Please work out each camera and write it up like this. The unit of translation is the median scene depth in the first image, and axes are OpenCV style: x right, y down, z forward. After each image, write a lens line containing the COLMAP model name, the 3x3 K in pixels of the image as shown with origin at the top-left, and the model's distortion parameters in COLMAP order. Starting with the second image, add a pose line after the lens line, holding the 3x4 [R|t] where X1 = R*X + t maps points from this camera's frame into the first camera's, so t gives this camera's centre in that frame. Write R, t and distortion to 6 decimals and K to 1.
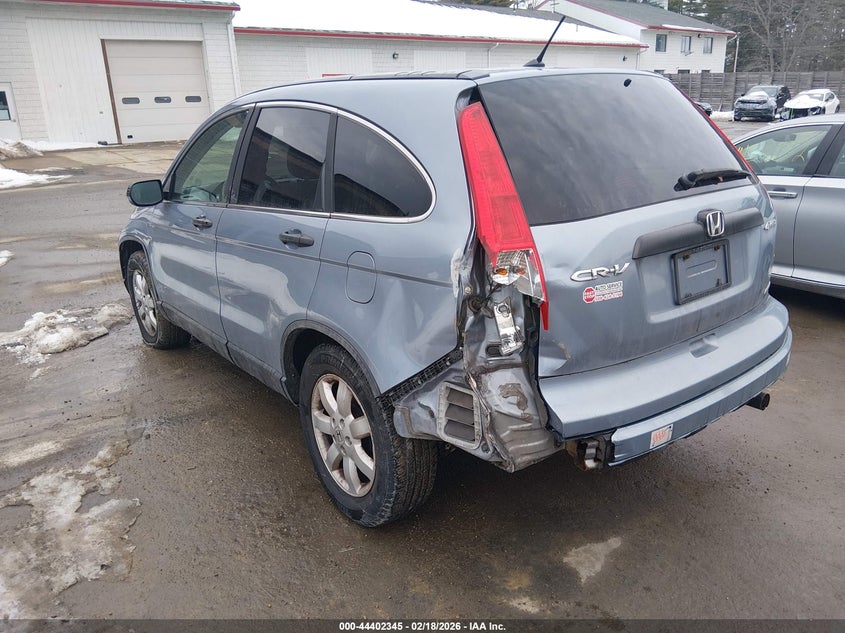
lens RADIAL K [[649.2, 0, 427.6], [0, 649.2, 318.1], [0, 0, 1]] dist [-0.041454, -0.003044]
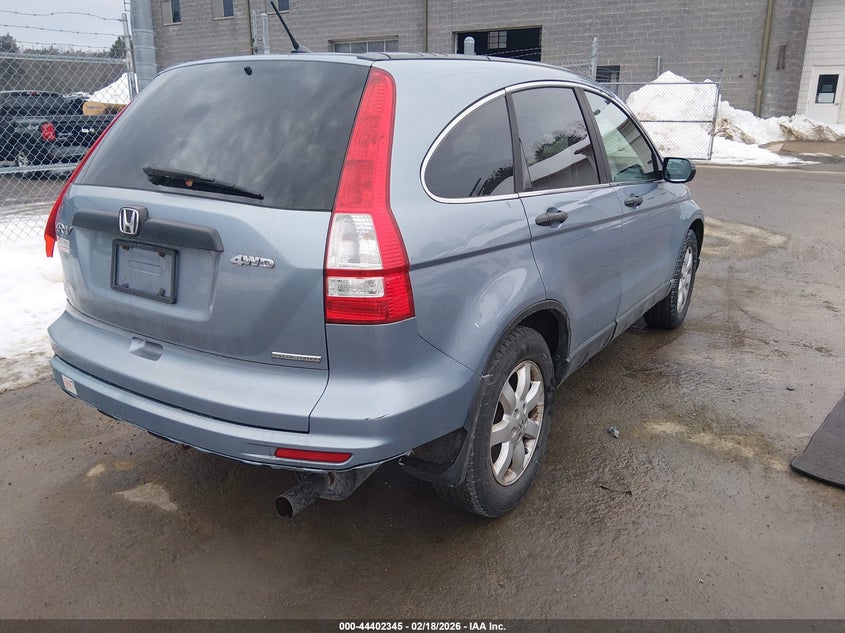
lens RADIAL K [[649.2, 0, 423.2], [0, 649.2, 311.3], [0, 0, 1]] dist [-0.041454, -0.003044]
pose [[0.327407, 0.318564, -0.889563, 1.345276], [-0.305044, 0.926678, 0.219582, -0.331996], [0.894289, 0.199463, 0.400576, 0.936136]]
